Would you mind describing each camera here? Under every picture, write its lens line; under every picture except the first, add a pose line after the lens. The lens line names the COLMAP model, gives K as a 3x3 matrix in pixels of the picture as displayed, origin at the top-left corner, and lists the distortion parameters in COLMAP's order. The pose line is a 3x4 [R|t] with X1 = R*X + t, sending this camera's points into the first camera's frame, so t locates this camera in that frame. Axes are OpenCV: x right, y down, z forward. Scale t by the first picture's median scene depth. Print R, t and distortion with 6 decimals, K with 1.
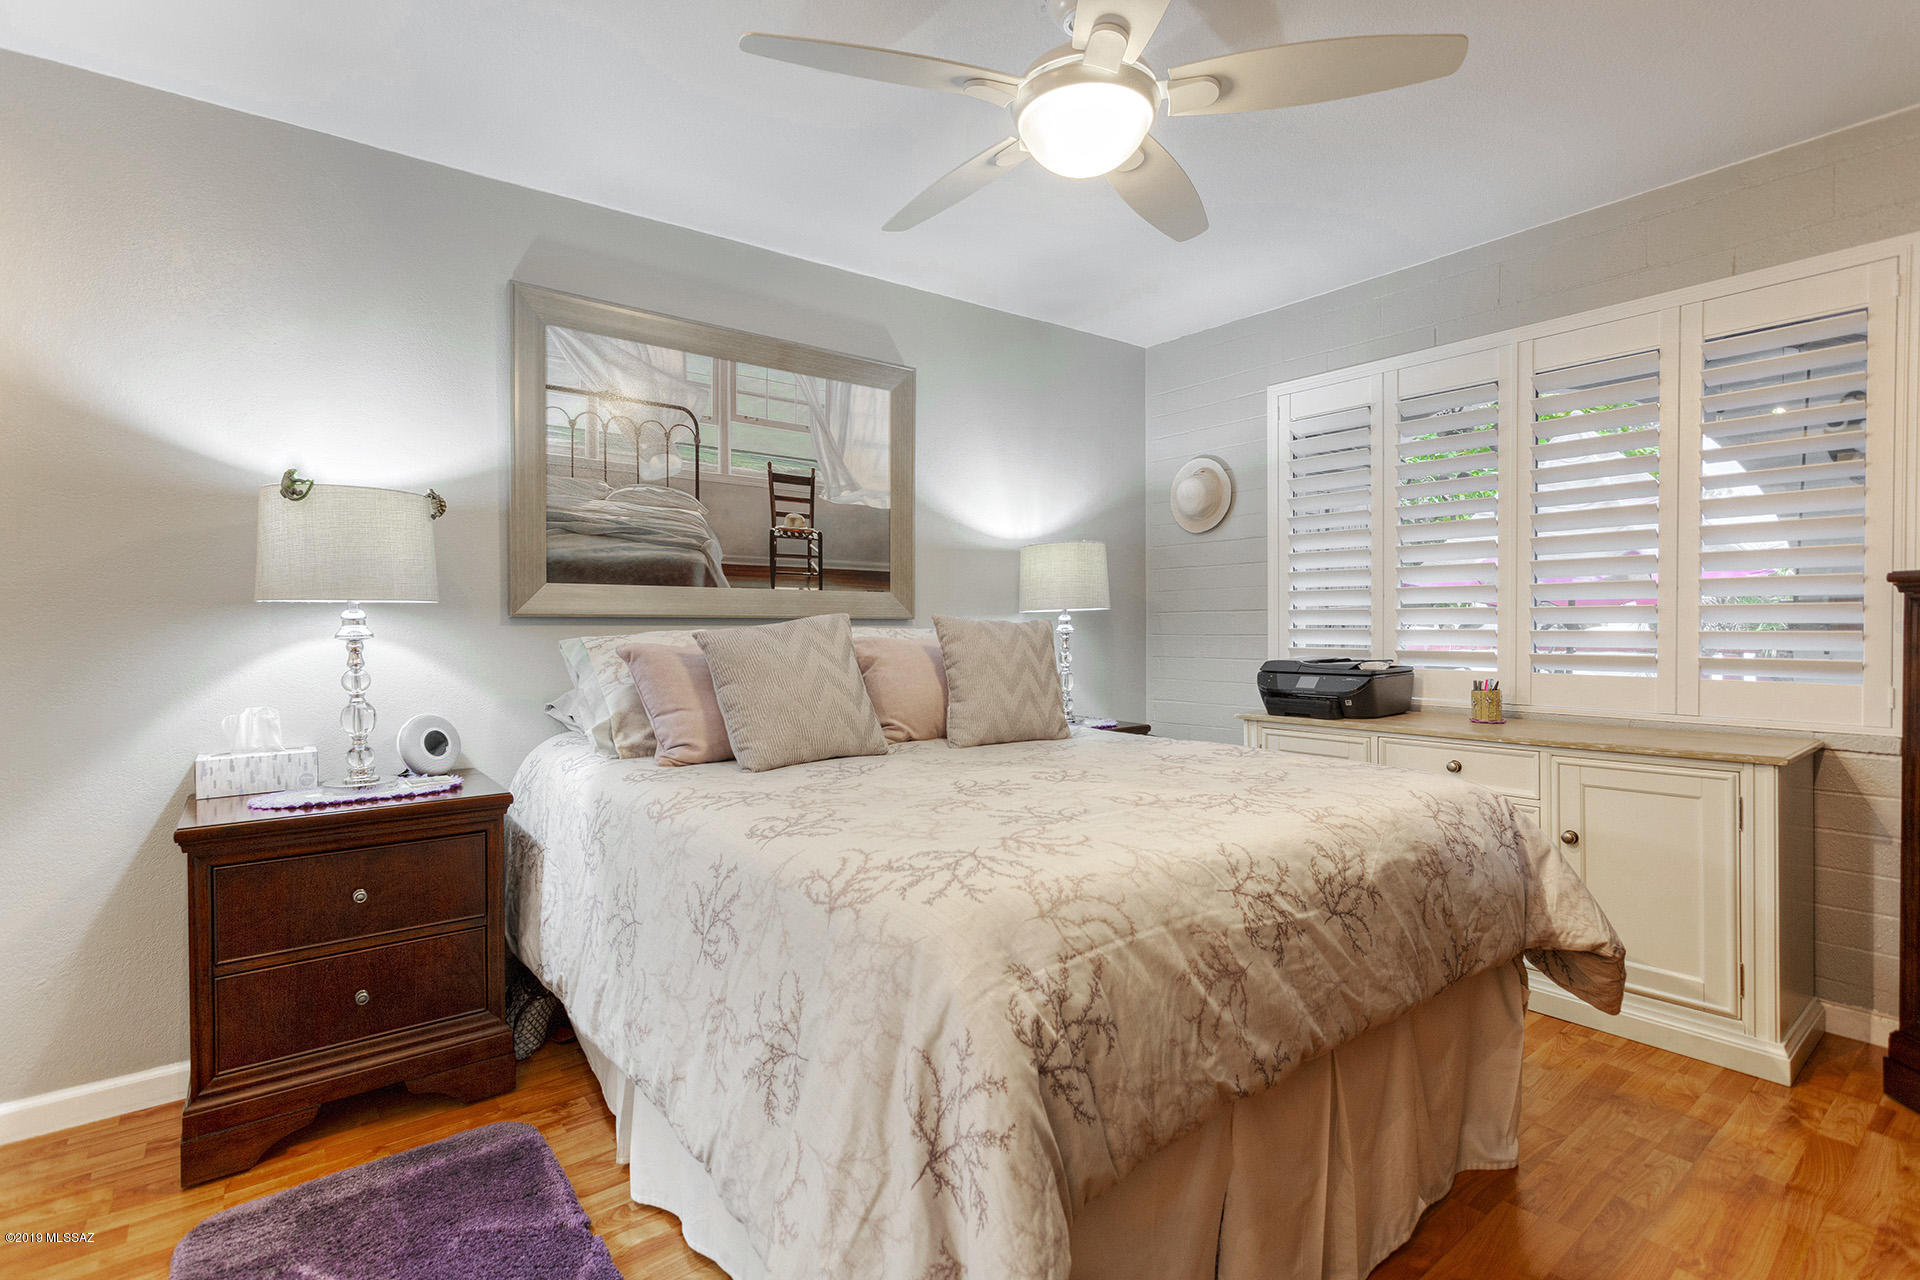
lens RADIAL K [[899.7, 0, 952.3], [0, 899.7, 638.5], [0, 0, 1]] dist [-0.000945, 0.000157]
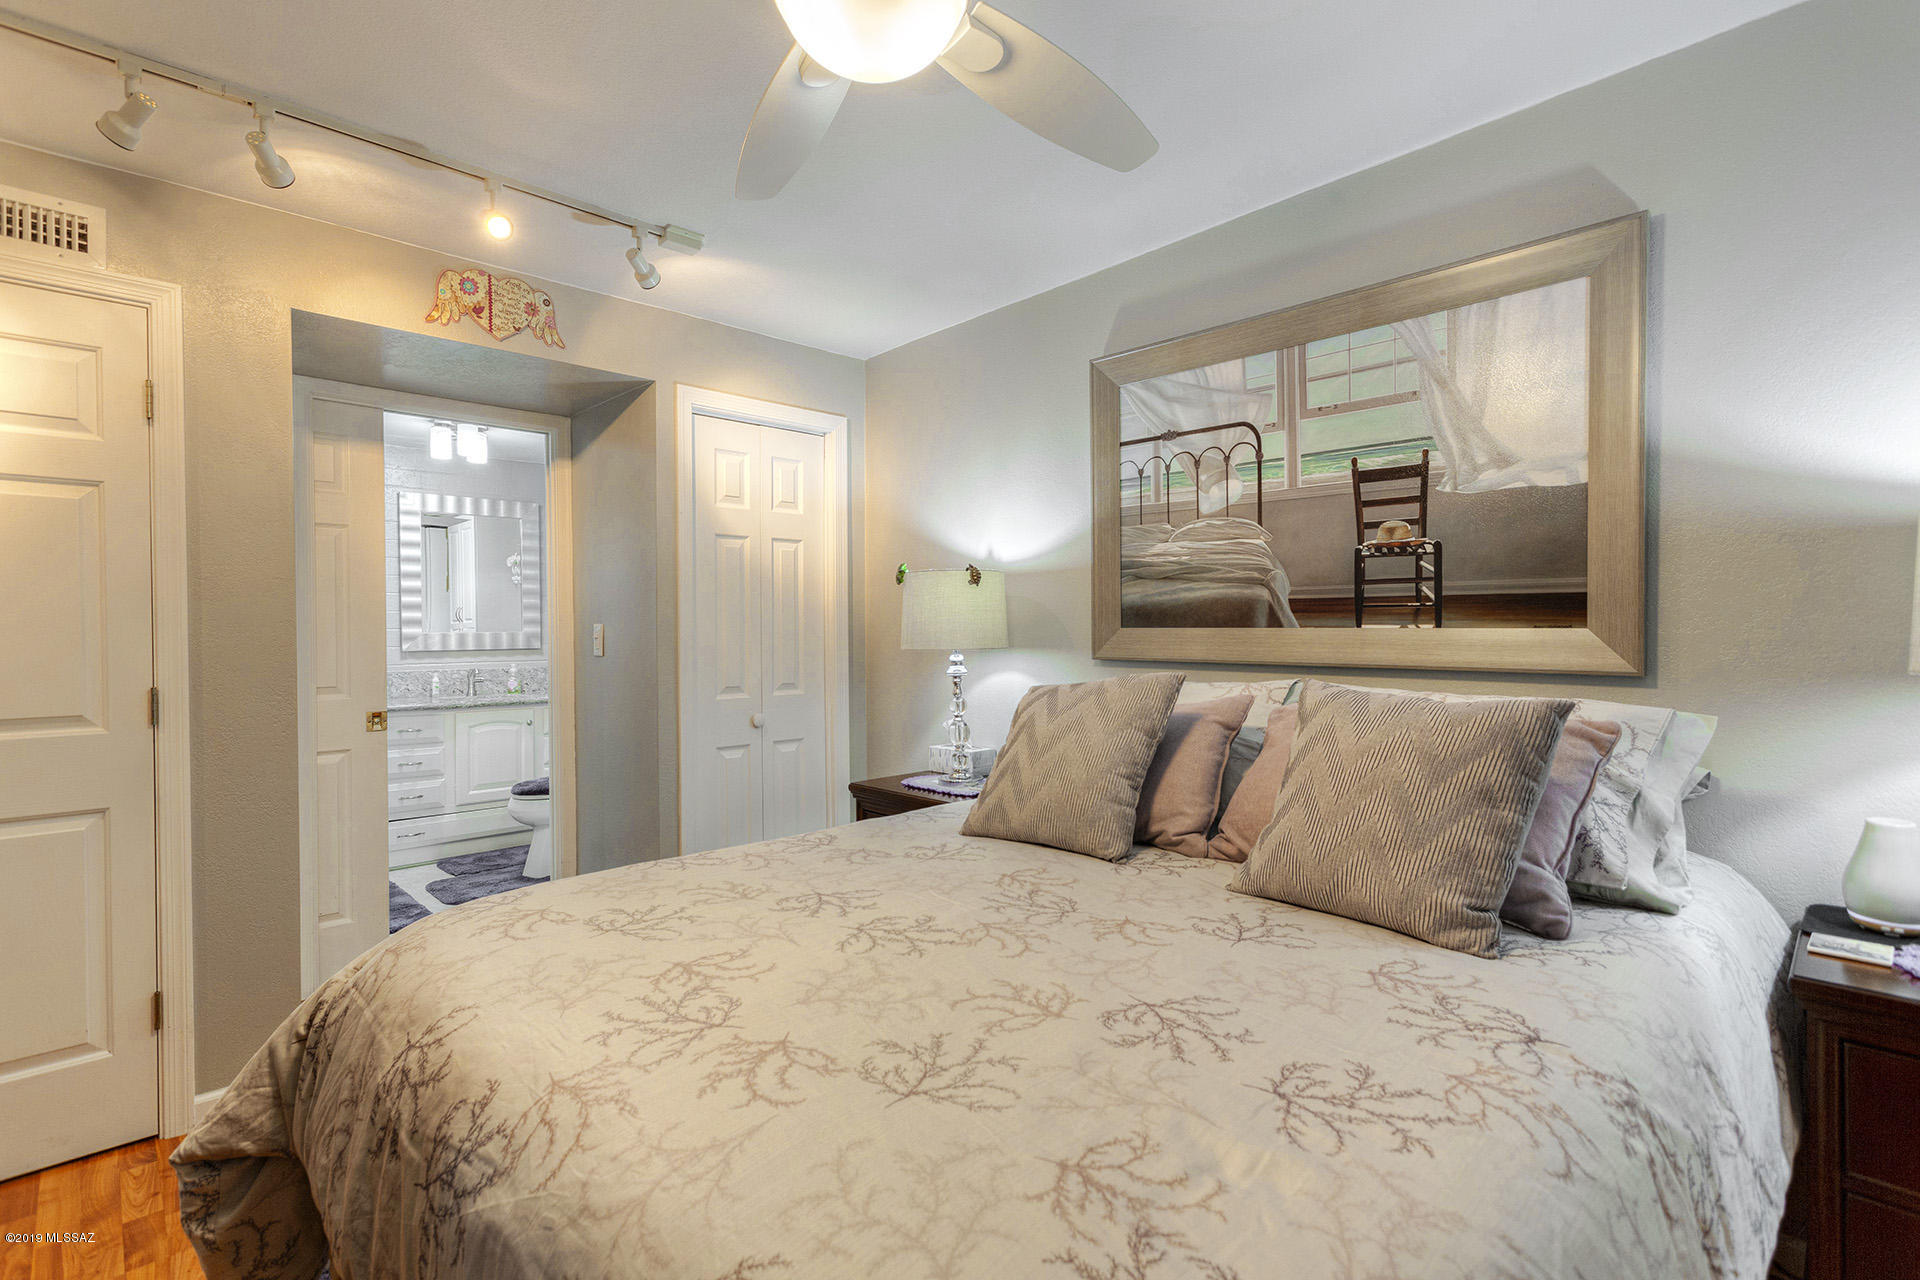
lens RADIAL K [[899.7, 0, 952.3], [0, 899.7, 638.5], [0, 0, 1]] dist [-0.000945, 0.000157]
pose [[0.102461, 0.014735, -0.994628, 0.524934], [-0.010985, 0.999846, 0.013680, -0.054734], [0.994676, 0.009525, 0.102607, 0.613223]]
